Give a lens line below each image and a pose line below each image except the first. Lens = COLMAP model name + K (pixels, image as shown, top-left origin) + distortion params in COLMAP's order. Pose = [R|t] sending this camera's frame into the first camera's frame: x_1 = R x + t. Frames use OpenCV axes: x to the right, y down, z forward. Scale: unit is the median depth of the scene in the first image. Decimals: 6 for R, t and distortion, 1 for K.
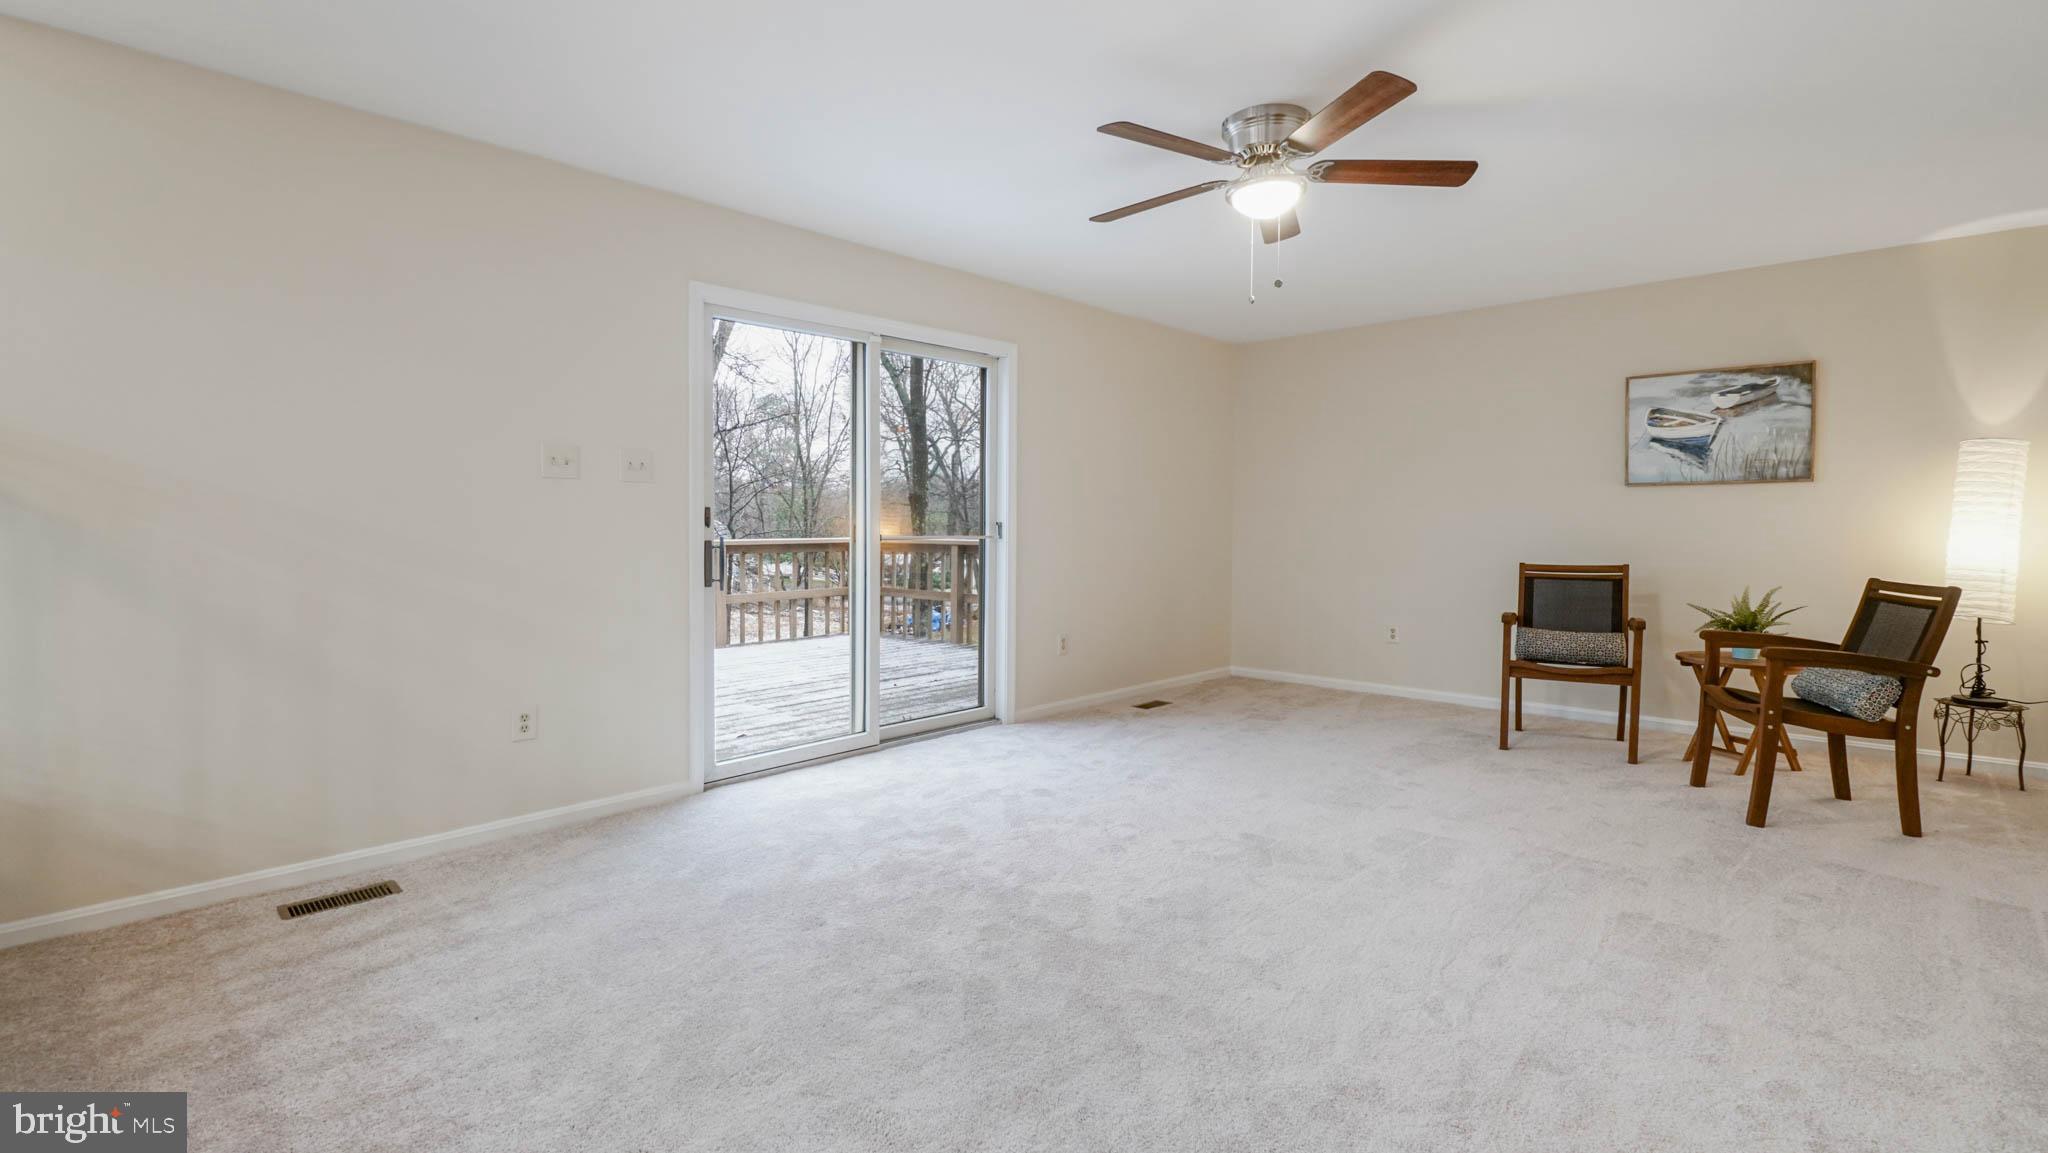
lens RADIAL K [[939.7, 0, 1033.2], [0, 939.7, 577.1], [0, 0, 1]] dist [-0.003032, -0.000532]
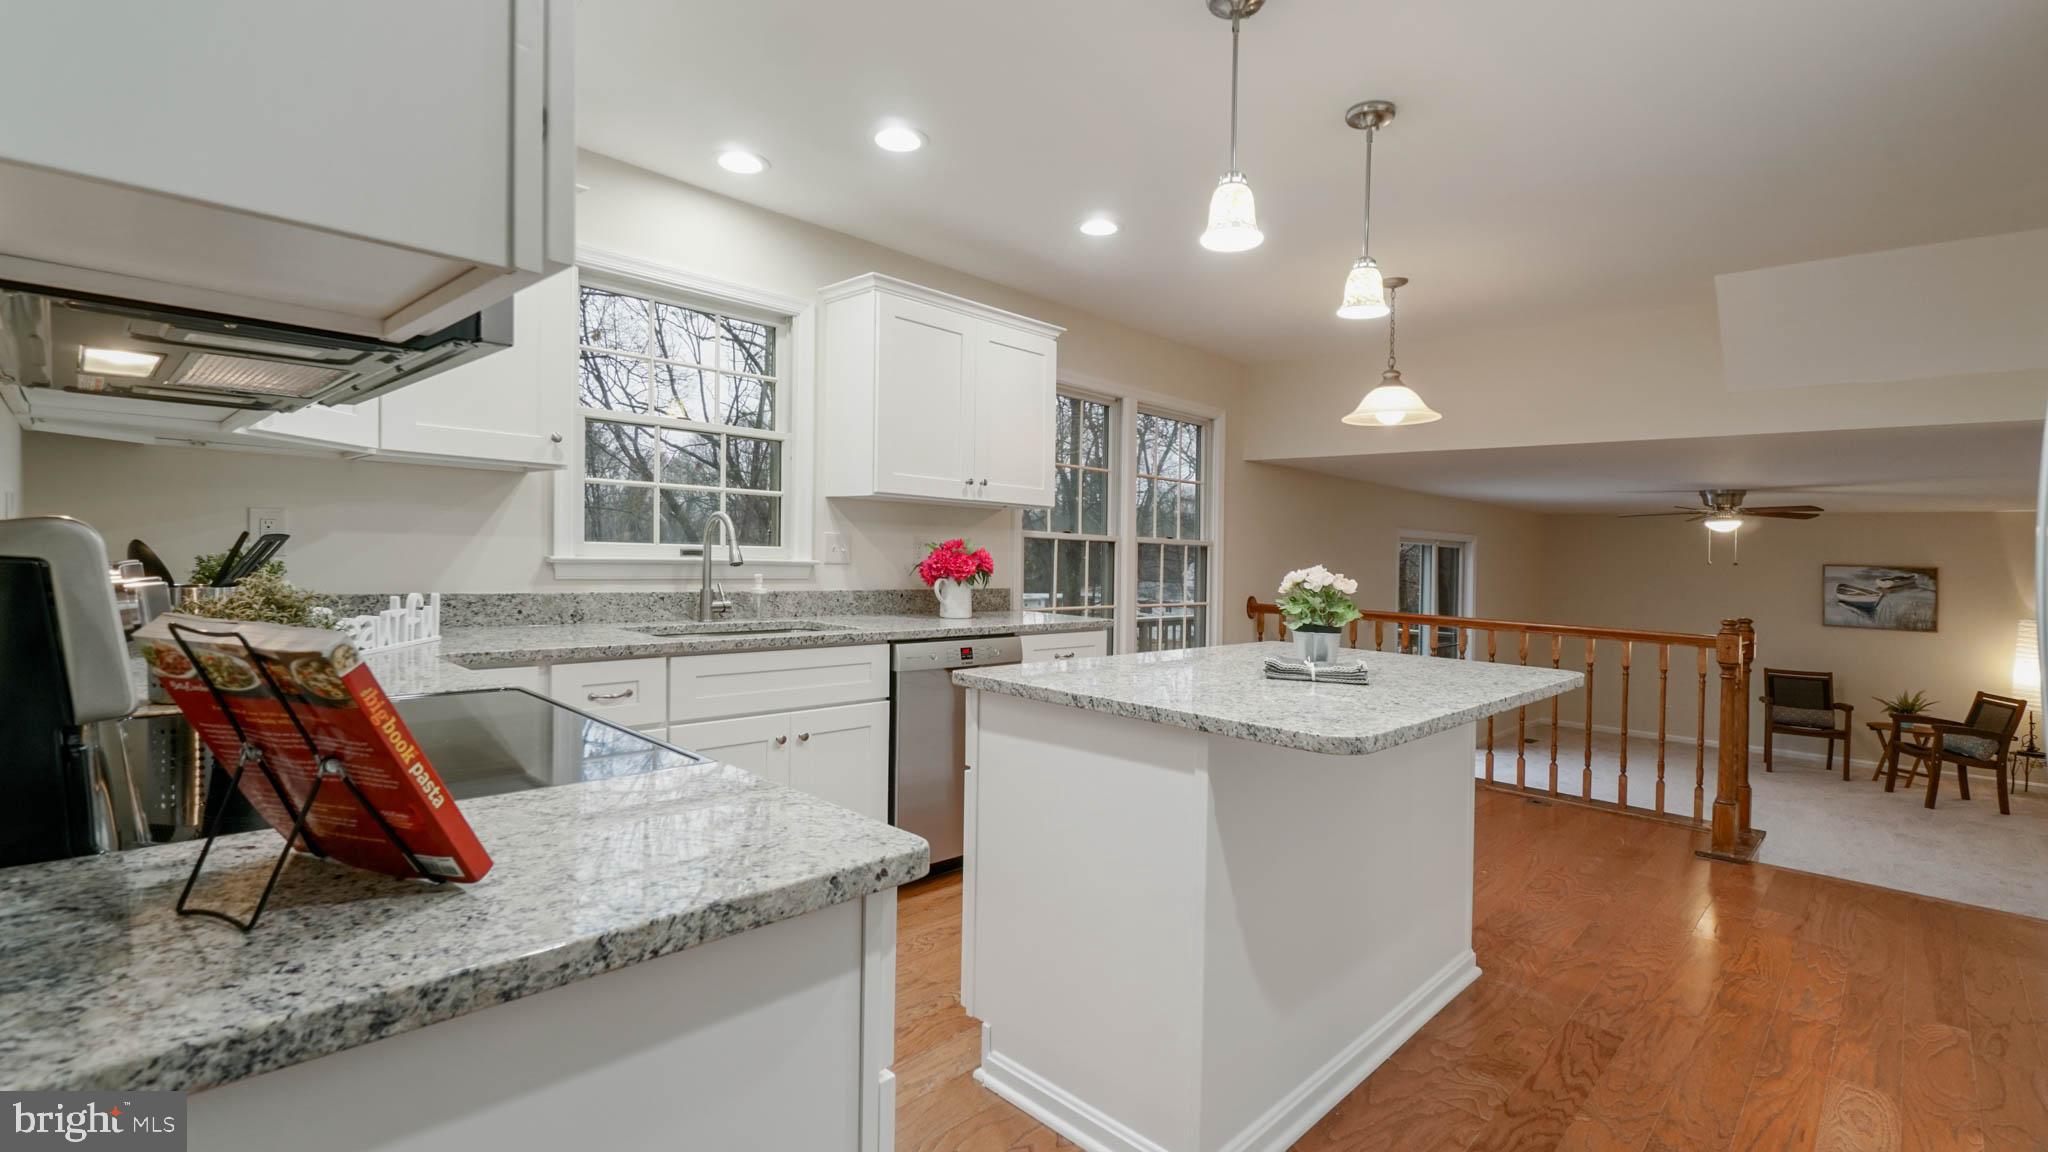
lens RADIAL K [[939.7, 0, 1017.1], [0, 939.7, 565.4], [0, 0, 1]] dist [-0.003032, -0.000532]
pose [[0.999467, 0.029704, -0.013575, -0.978059], [-0.030260, 0.998625, -0.042811, -0.100193], [0.012285, 0.043199, 0.998991, -0.890948]]
